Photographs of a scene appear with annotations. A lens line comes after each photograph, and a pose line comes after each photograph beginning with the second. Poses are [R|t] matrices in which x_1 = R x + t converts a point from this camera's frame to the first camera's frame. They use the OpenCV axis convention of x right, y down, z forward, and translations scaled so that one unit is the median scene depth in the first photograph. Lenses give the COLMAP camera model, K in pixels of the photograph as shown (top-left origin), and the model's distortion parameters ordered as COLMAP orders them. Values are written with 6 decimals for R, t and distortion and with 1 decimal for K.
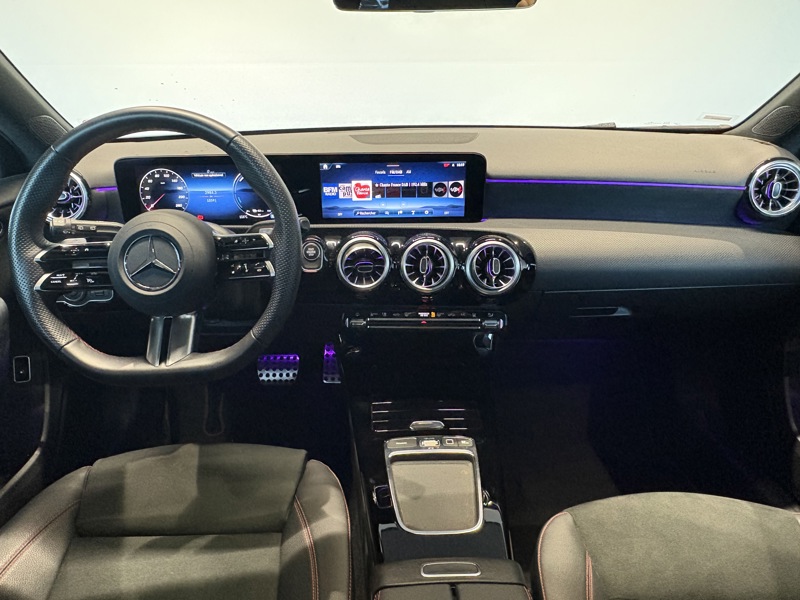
lens RADIAL K [[544.9, 0, 408.4], [0, 544.9, 305.6], [0, 0, 1]] dist [-0.000624, -0.000250]
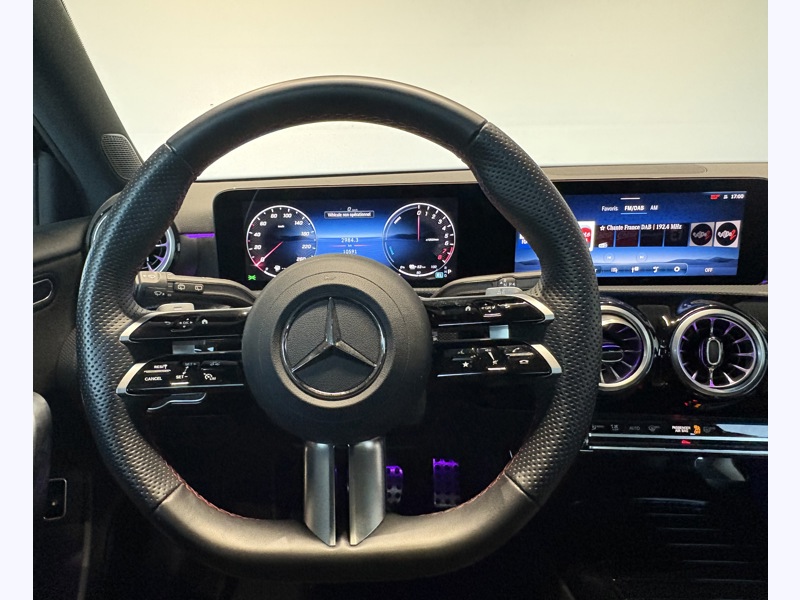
lens RADIAL K [[578.5, 0, 392.7], [0, 578.5, 306.4], [0, 0, 1]] dist [-0.004096, -0.004749]
pose [[0.998102, 0.004409, -0.061429, -0.268466], [-0.012786, 0.990535, -0.136666, -0.028979], [0.060245, 0.137192, 0.988711, 0.308644]]
